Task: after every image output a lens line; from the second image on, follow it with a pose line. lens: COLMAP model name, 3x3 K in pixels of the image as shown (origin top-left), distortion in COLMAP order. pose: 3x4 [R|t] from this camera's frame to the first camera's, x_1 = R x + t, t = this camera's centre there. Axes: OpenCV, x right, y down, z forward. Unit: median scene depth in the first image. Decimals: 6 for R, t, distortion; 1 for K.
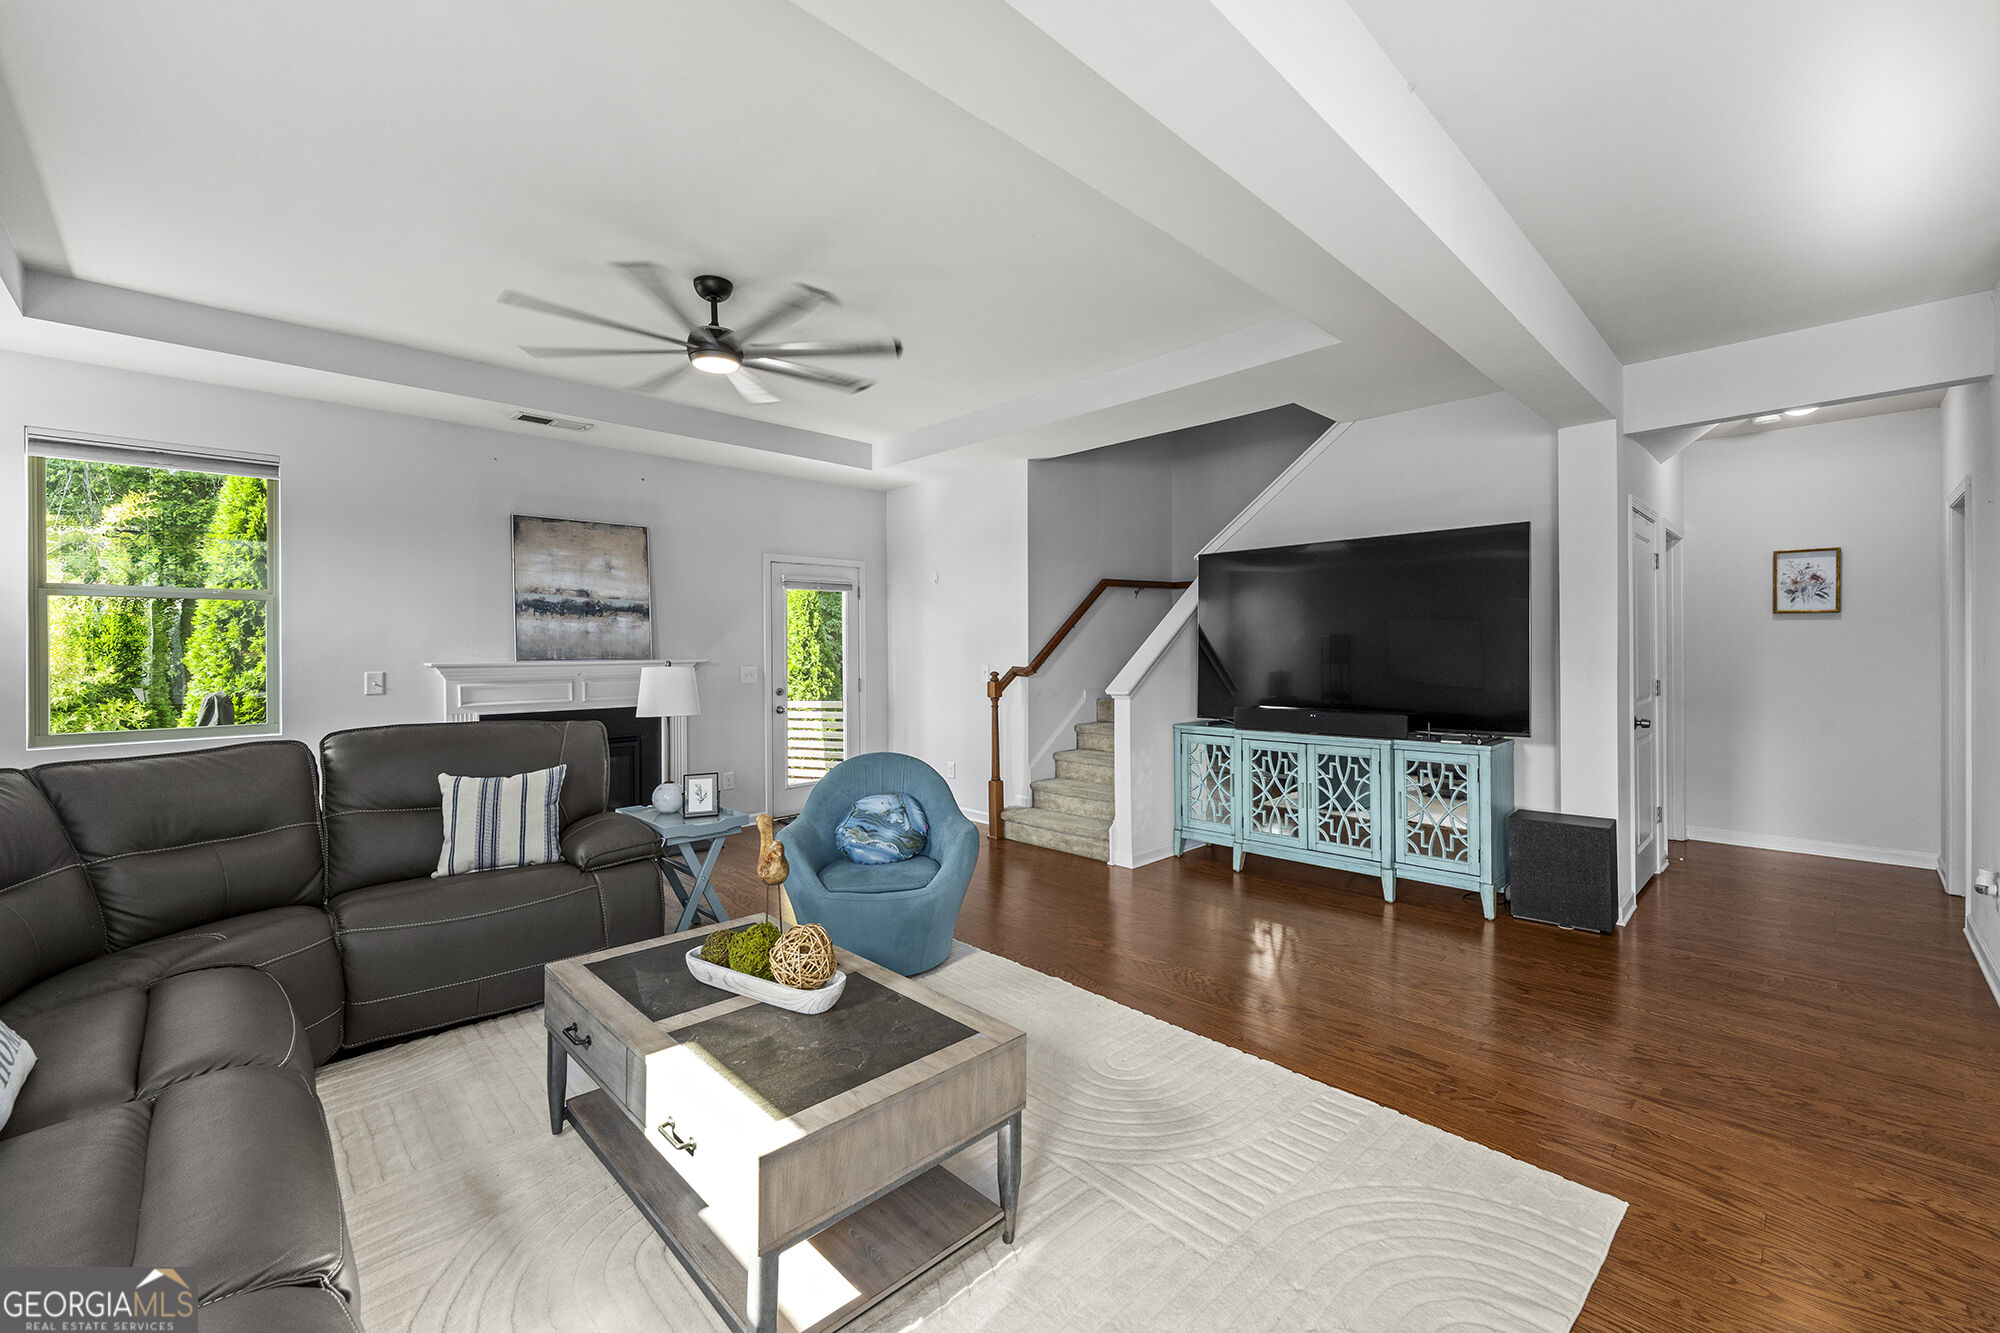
lens RADIAL K [[810.7, 0, 990.5], [0, 810.7, 653.2], [0, 0, 1]] dist [-0.000534, 0.000610]
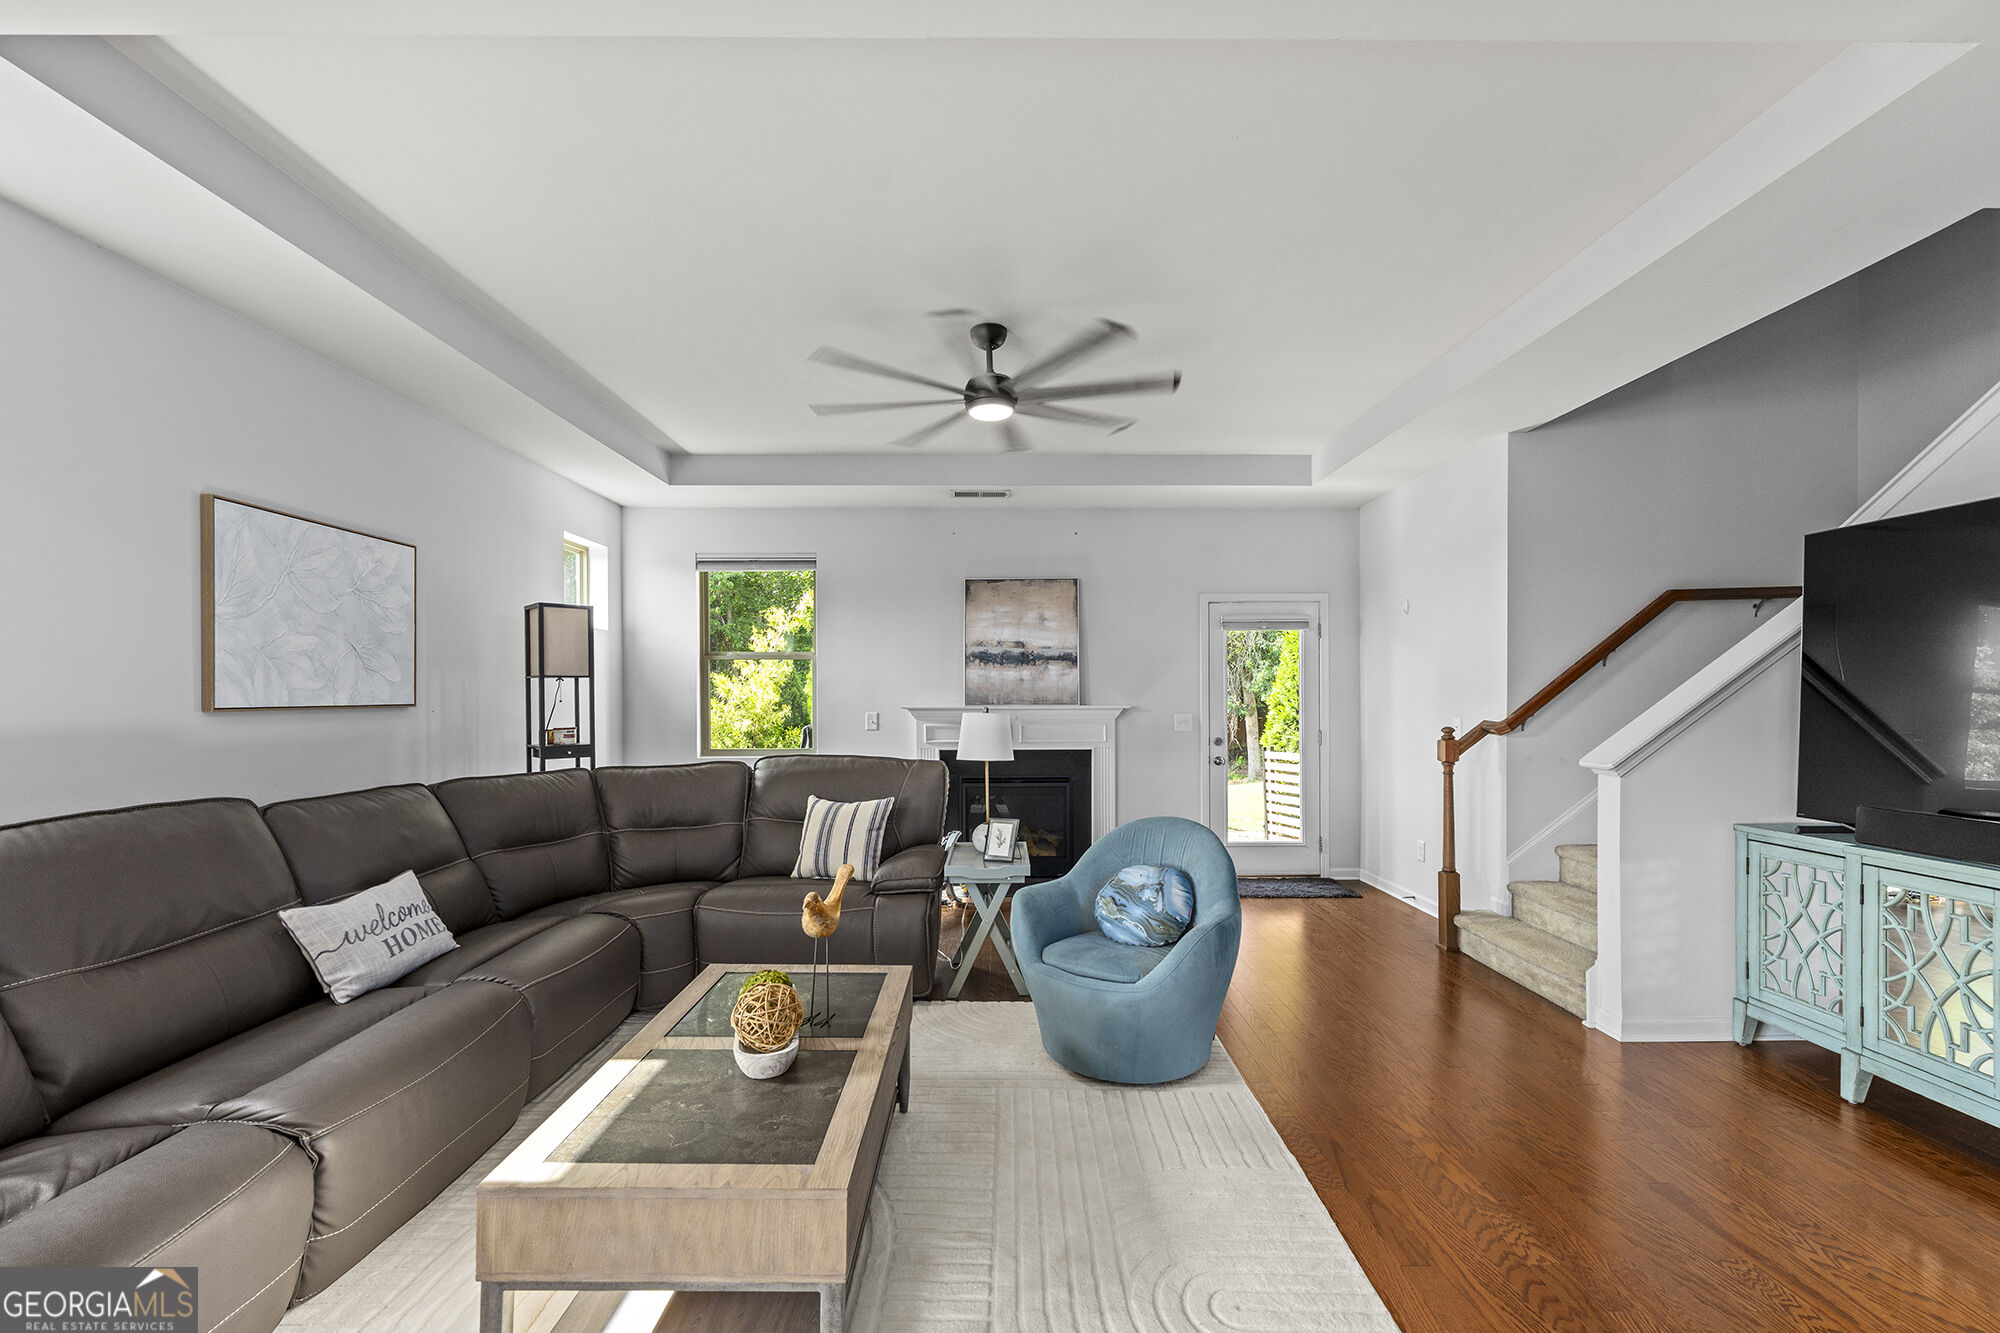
lens RADIAL K [[810.7, 0, 997.4], [0, 810.7, 701.3], [0, 0, 1]] dist [-0.000534, 0.000610]
pose [[0.724411, 0.008004, -0.689322, 0.243888], [-0.005746, 0.999968, 0.005572, -0.002886], [0.689345, -0.000076, 0.724434, 0.189115]]
